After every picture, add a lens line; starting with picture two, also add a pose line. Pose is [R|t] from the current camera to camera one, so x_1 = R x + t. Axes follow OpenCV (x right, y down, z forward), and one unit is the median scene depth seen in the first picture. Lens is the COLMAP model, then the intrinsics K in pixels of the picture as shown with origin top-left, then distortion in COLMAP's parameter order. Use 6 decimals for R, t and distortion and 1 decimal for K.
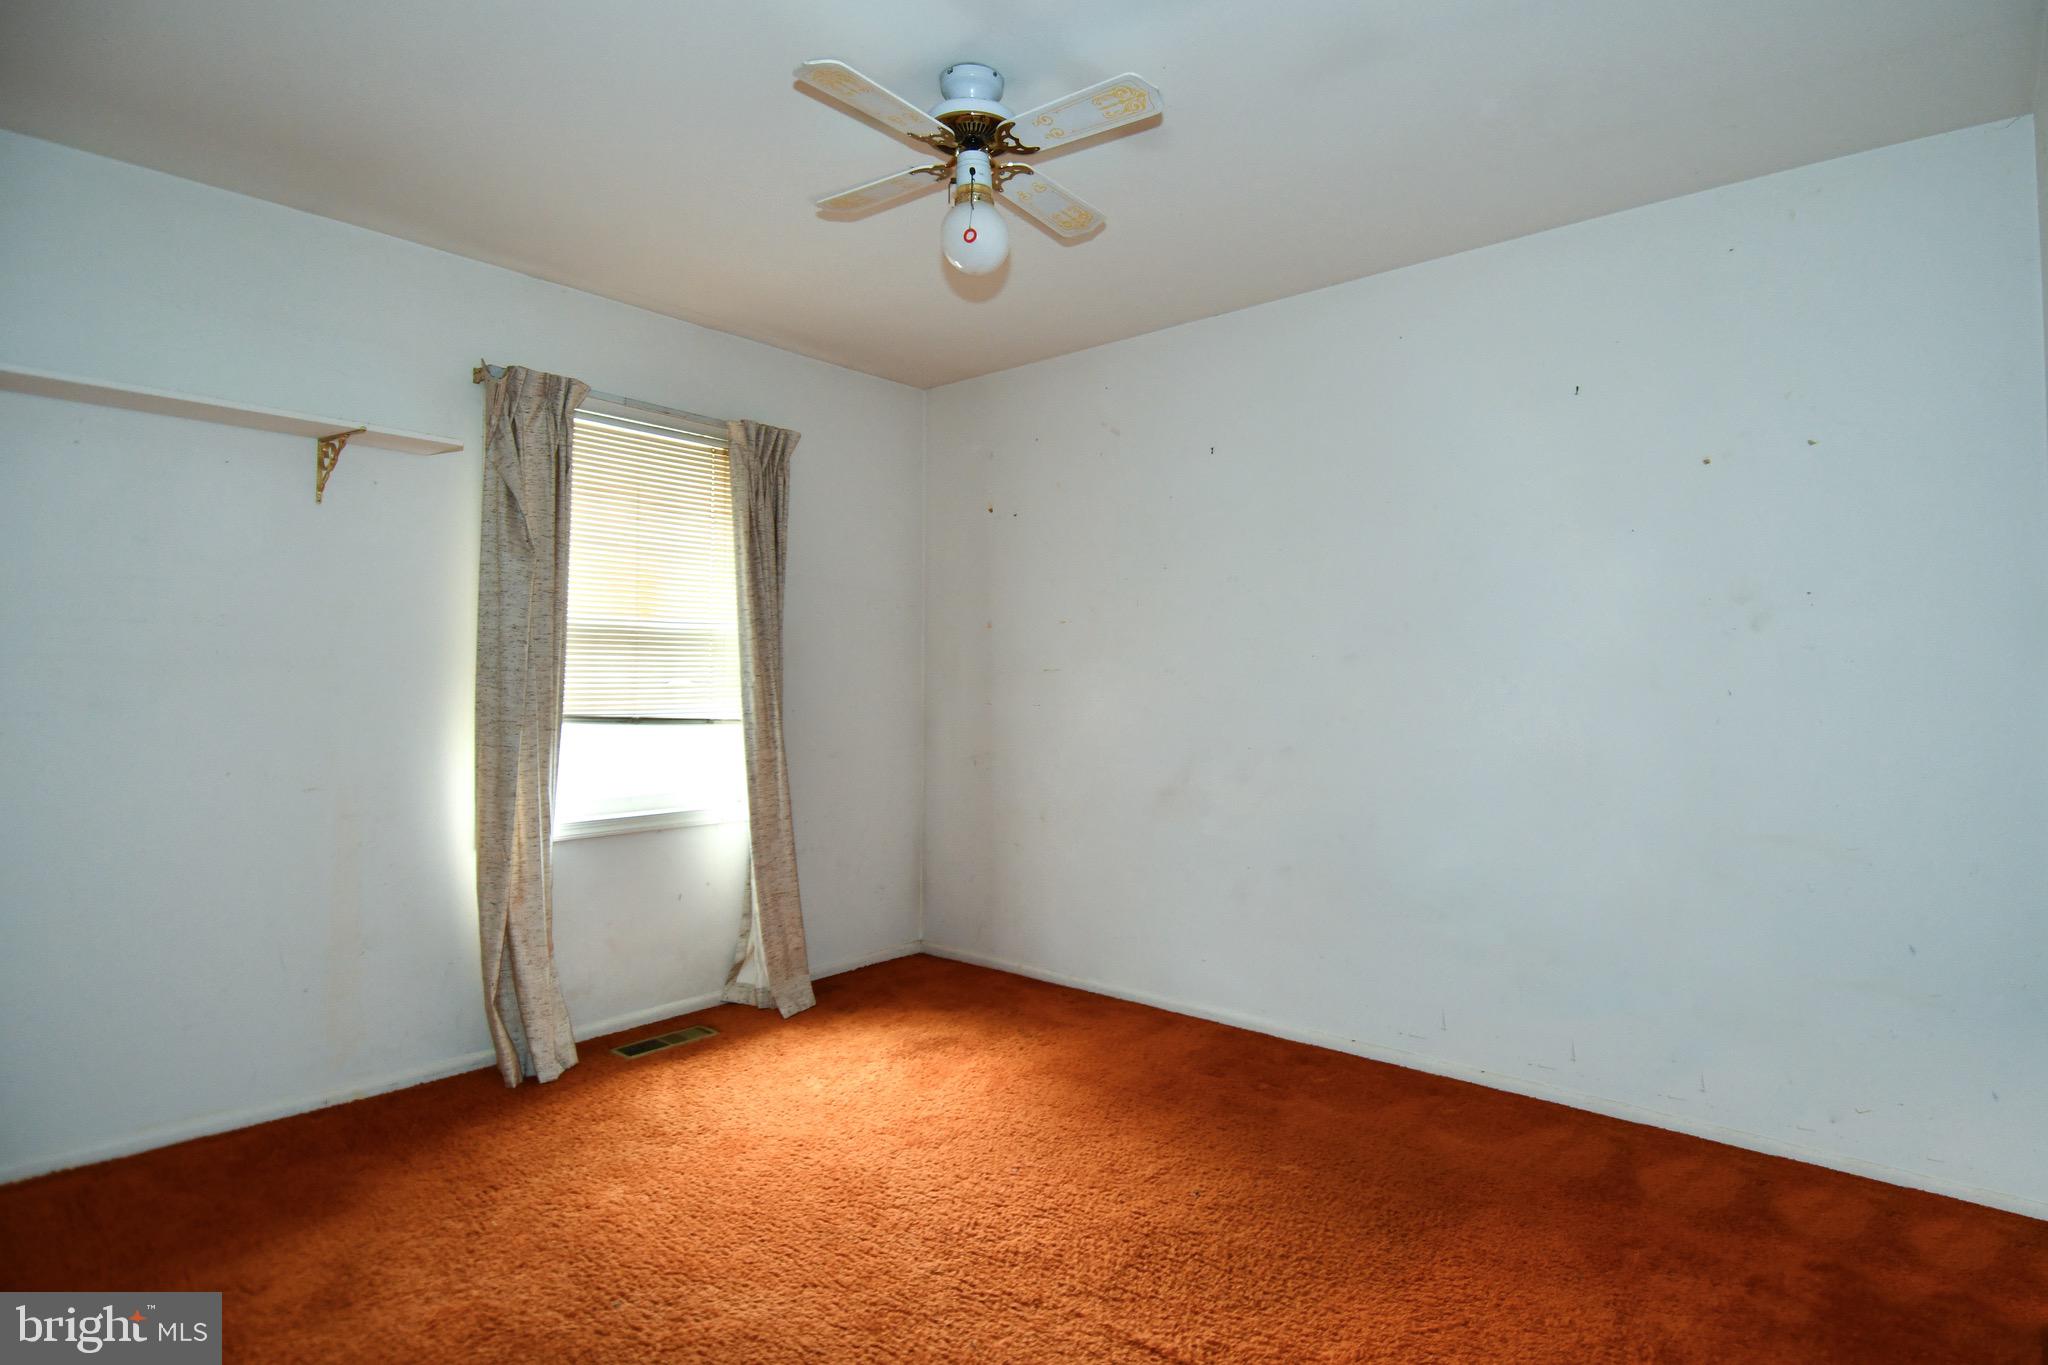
lens RADIAL K [[1091.6, 0, 1080.2], [0, 1091.6, 649.6], [0, 0, 1]] dist [0.005238, -0.001194]
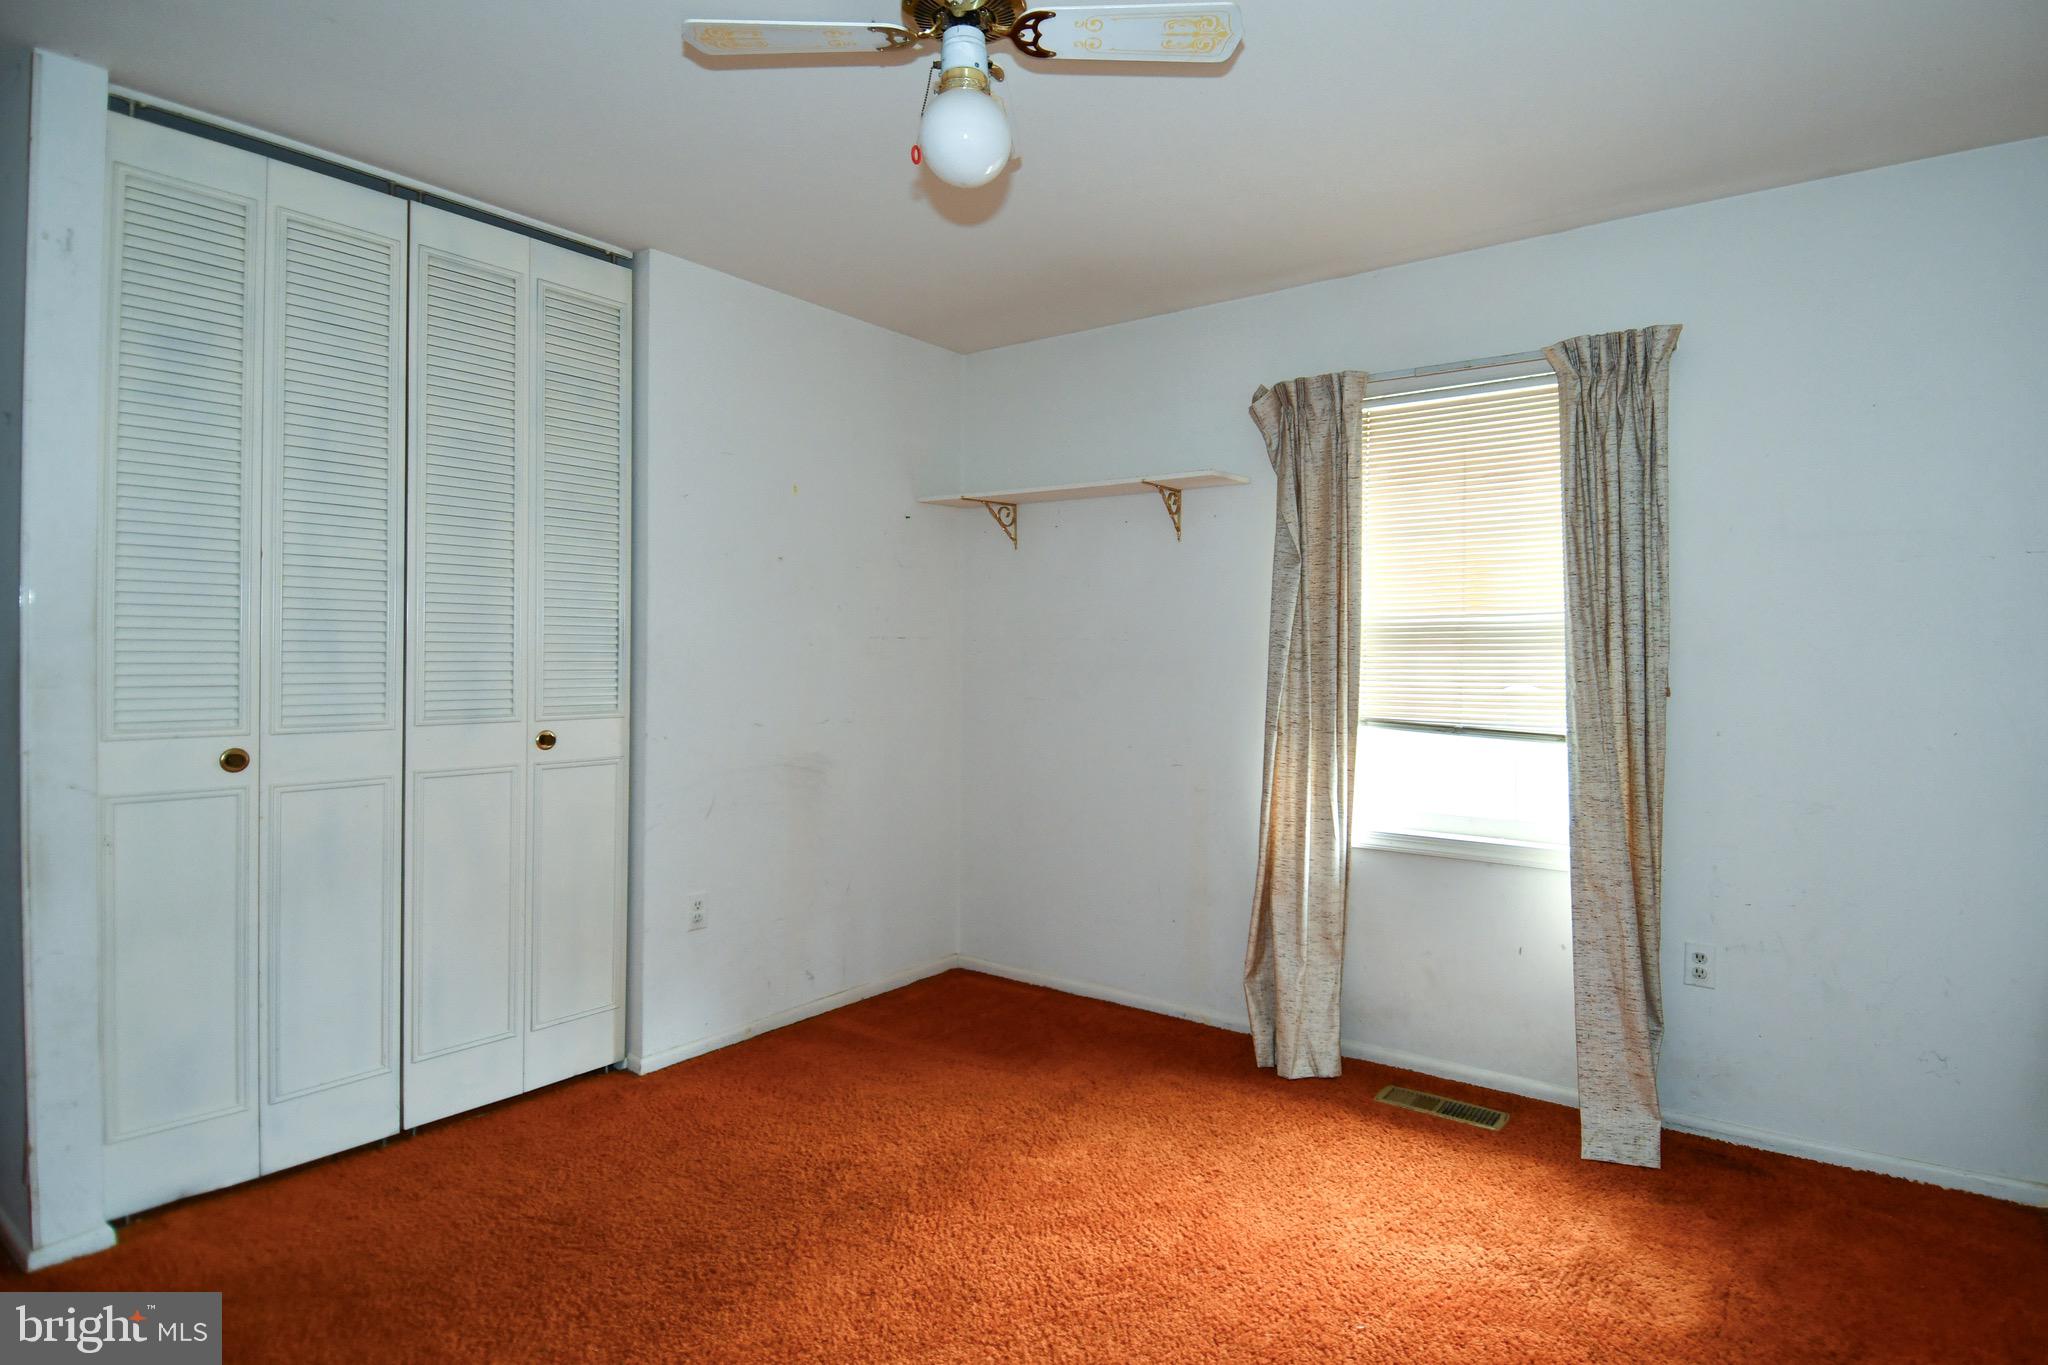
lens RADIAL K [[1091.6, 0, 1080.2], [0, 1091.6, 649.6], [0, 0, 1]] dist [0.005238, -0.001194]
pose [[0.035791, -0.002575, -0.999356, 0.483605], [0.032364, 0.999475, -0.001416, -0.008666], [0.998835, -0.032292, 0.035855, 0.714082]]
